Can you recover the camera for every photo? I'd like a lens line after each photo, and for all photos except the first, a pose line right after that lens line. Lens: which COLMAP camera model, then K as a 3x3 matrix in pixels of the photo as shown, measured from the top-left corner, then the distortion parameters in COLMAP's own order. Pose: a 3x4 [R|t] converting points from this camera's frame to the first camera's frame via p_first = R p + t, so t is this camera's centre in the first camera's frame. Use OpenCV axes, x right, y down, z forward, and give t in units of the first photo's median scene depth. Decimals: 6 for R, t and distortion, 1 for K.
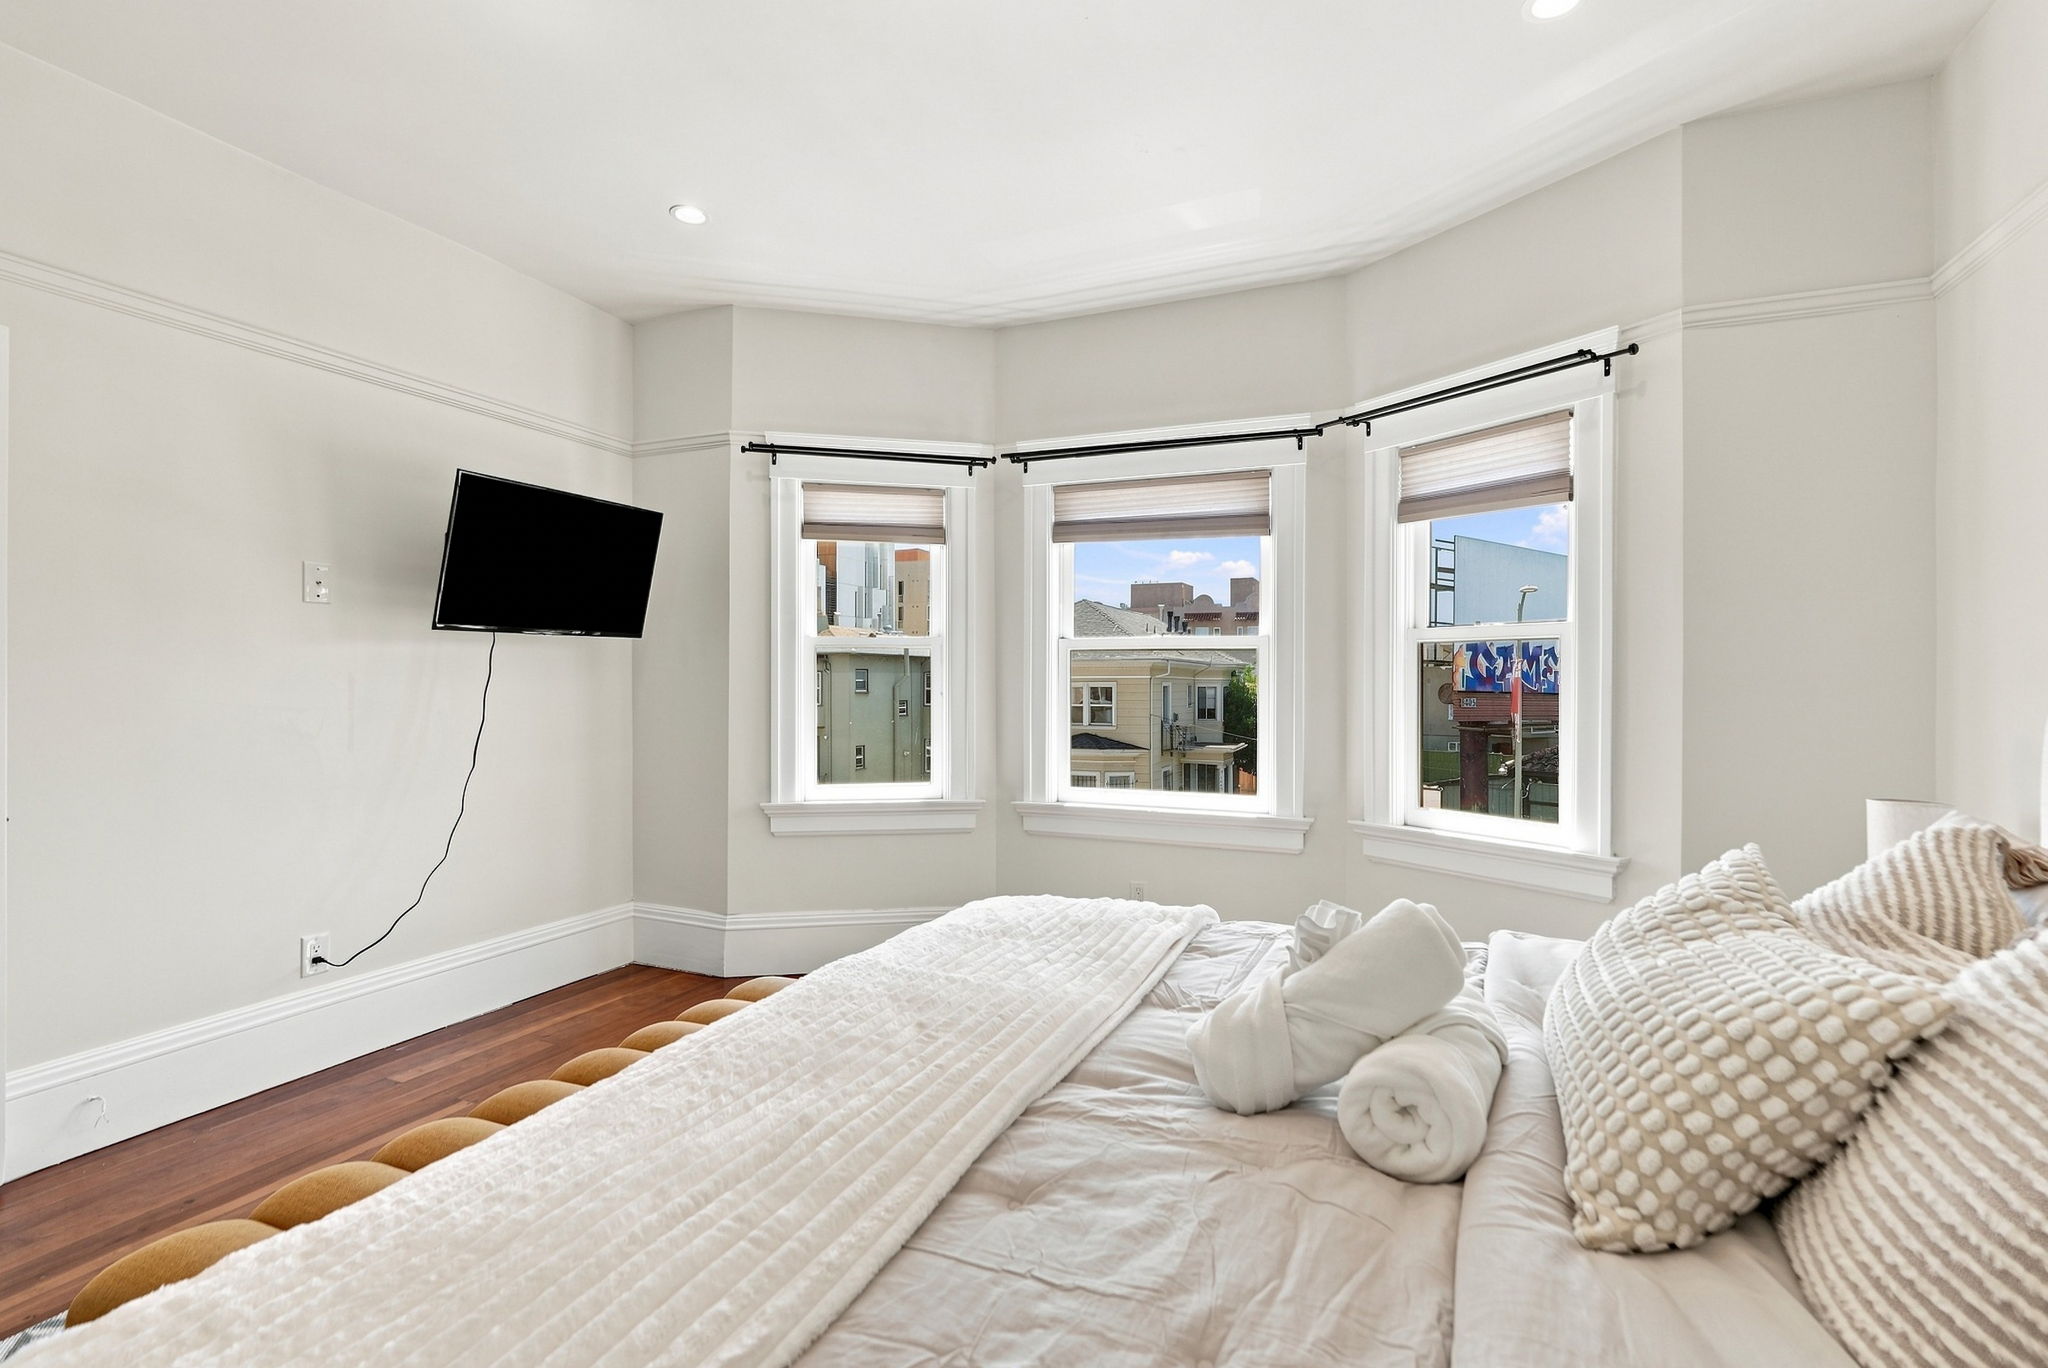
lens RADIAL K [[941.1, 0, 1023.7], [0, 941.1, 683.0], [0, 0, 1]] dist [-0.005041, -0.000166]
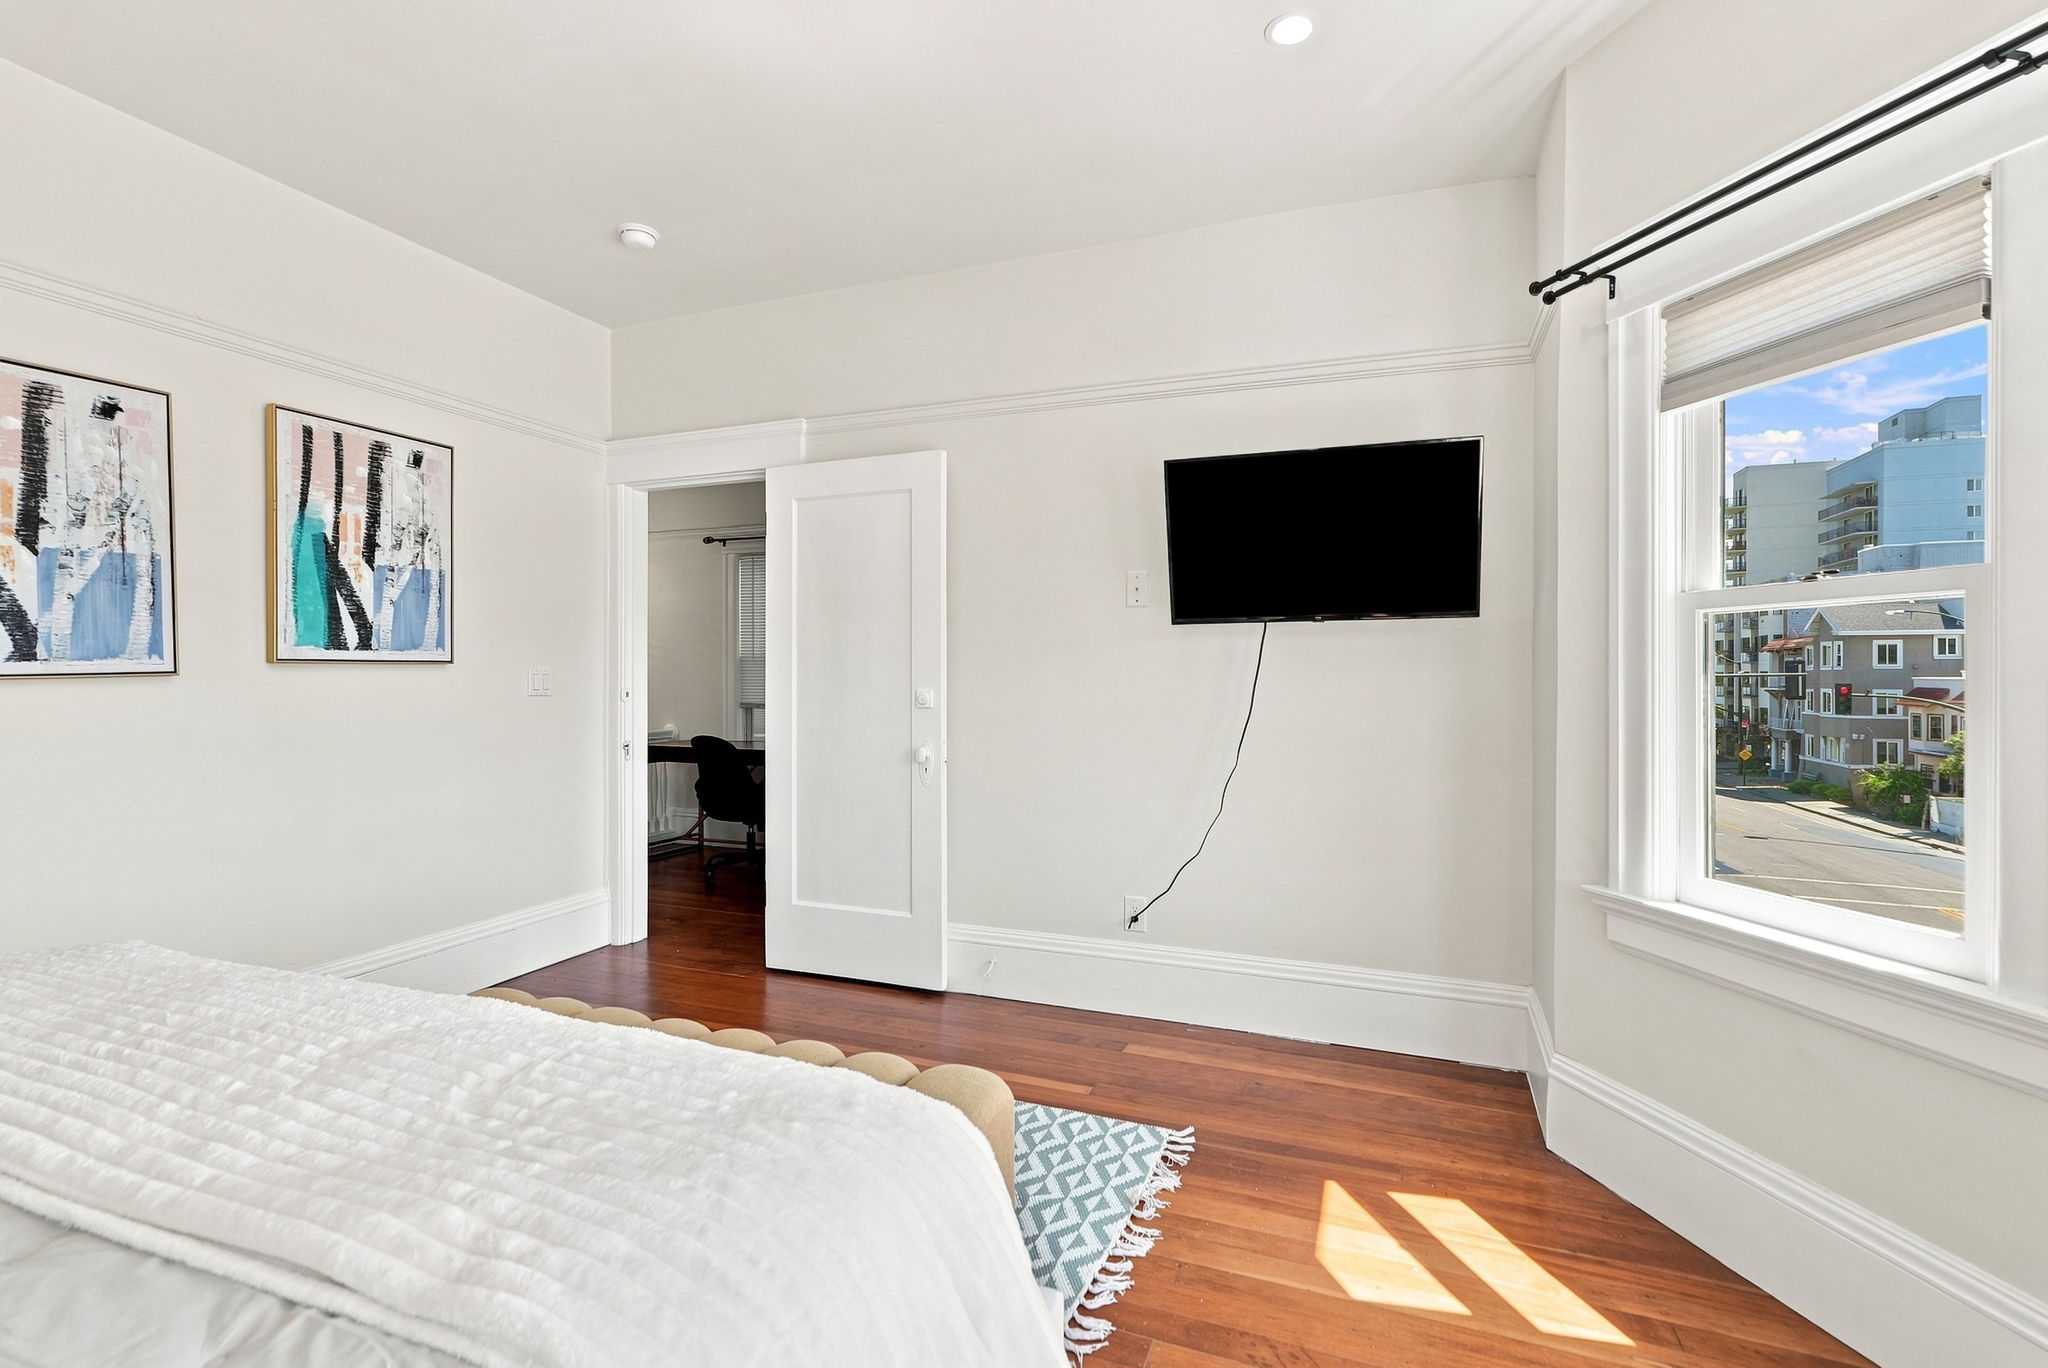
lens RADIAL K [[941.1, 0, 1033.4], [0, 941.1, 678.8], [0, 0, 1]] dist [-0.005041, -0.000166]
pose [[0.034950, 0.004421, -0.999379, 0.296052], [-0.007354, 0.999964, 0.004166, -0.000984], [0.999362, 0.007204, 0.034981, 0.637673]]
